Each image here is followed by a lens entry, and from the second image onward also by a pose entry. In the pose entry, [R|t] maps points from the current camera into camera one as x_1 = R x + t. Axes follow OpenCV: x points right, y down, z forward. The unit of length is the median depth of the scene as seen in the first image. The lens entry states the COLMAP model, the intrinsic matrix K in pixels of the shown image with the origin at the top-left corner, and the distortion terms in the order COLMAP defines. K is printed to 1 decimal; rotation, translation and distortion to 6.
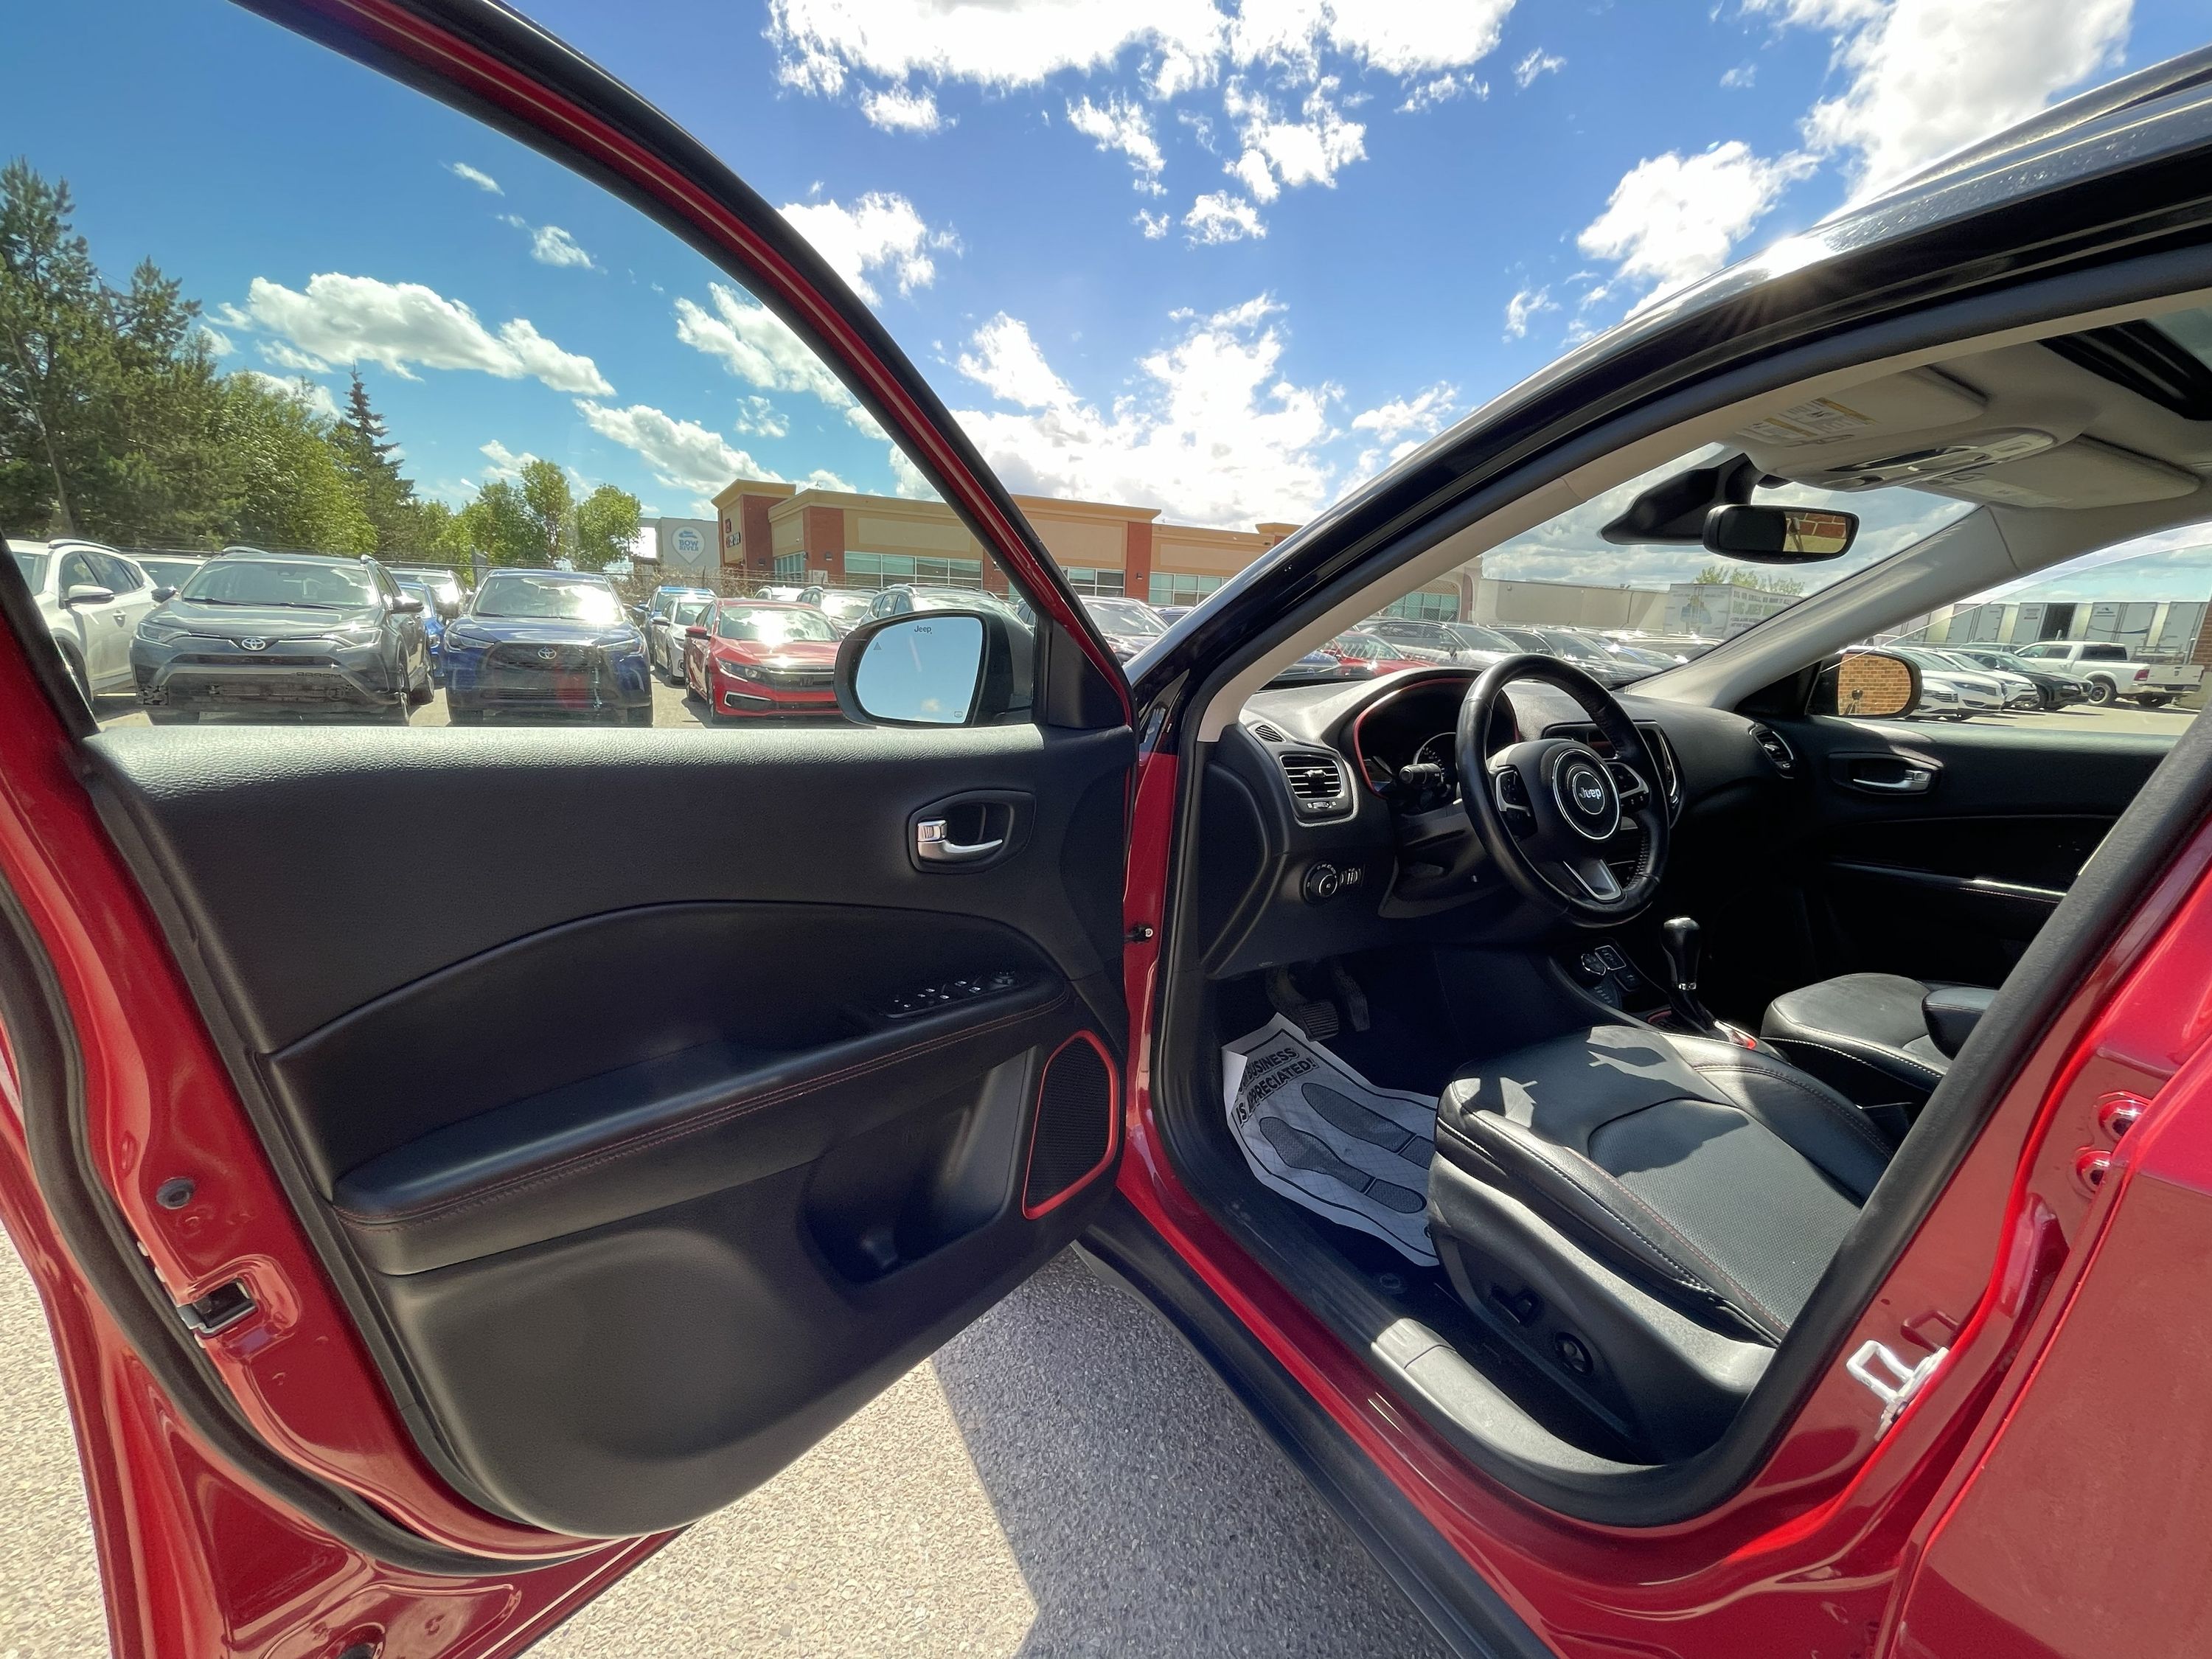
lens RADIAL K [[916.2, 0, 1104.5], [0, 916.2, 813.0], [0, 0, 1]] dist [0.000531, 0.000927]
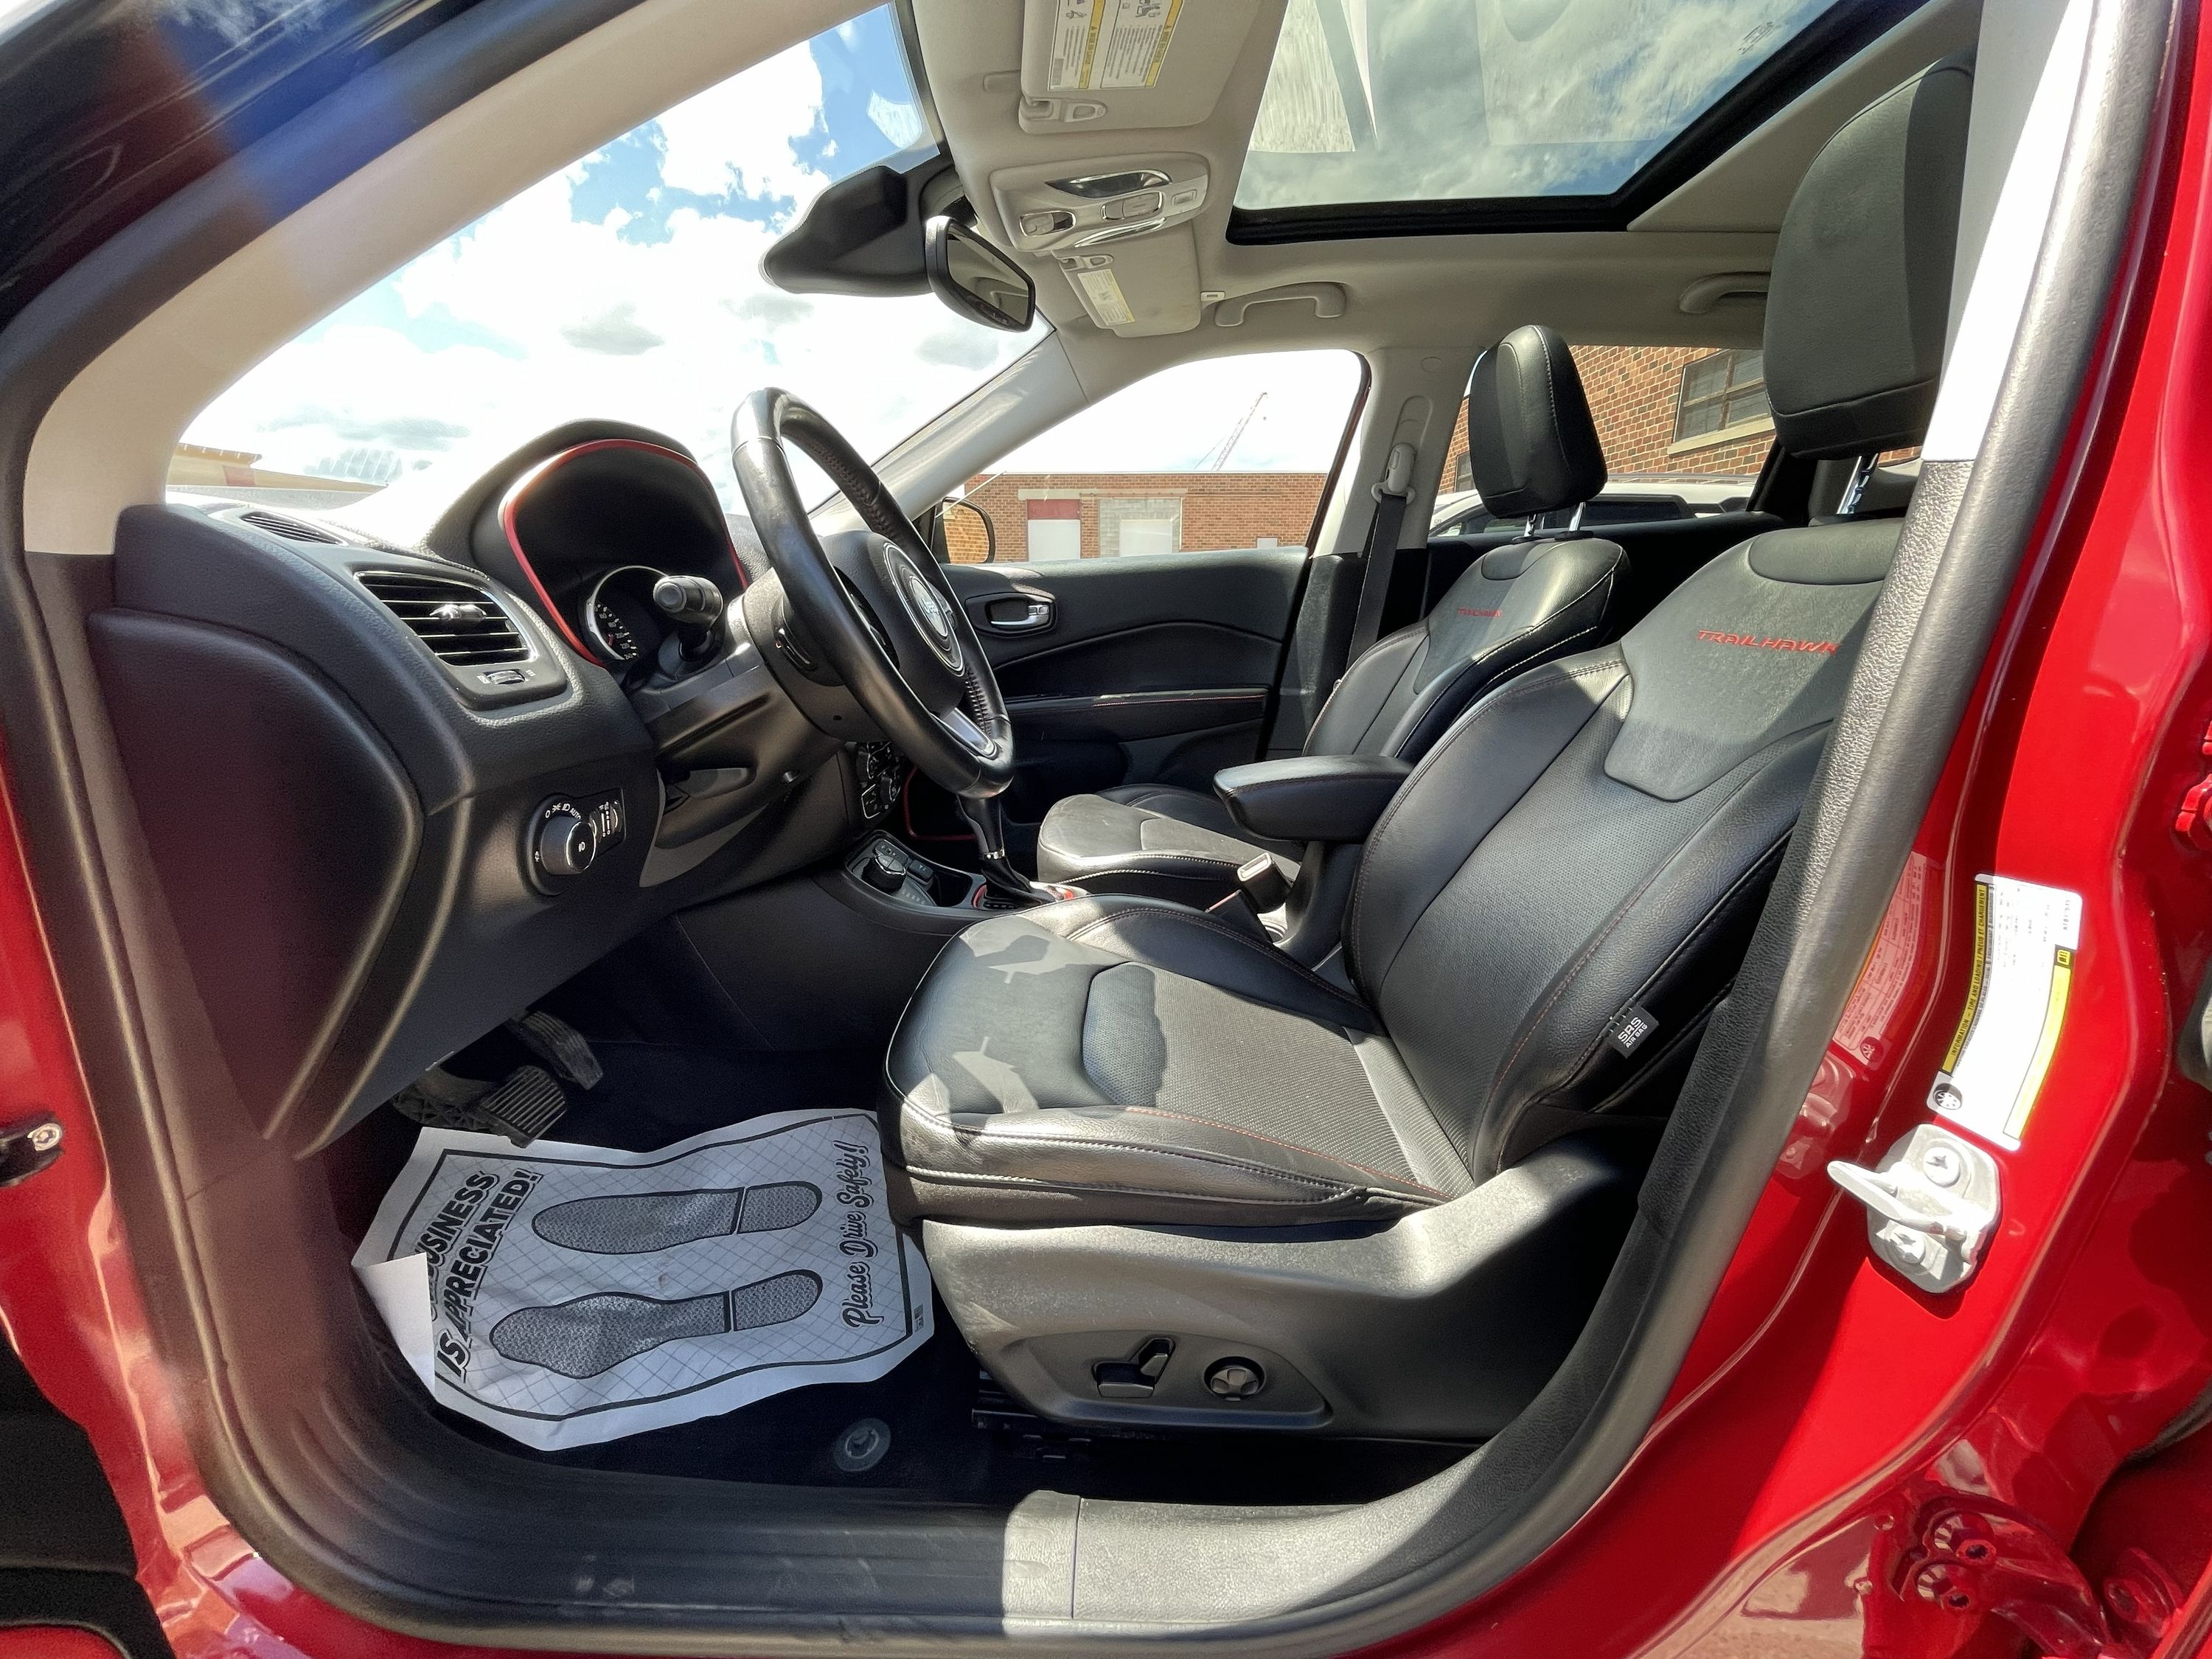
lens RADIAL K [[908.1, 0, 1096.6], [0, 908.1, 833.8], [0, 0, 1]] dist [-0.007744, 0.008286]
pose [[0.523874, -0.260779, 0.810895, 0.002275], [0.193487, 0.963529, 0.184864, 0.010691], [-0.829530, 0.060052, 0.555225, 0.146610]]
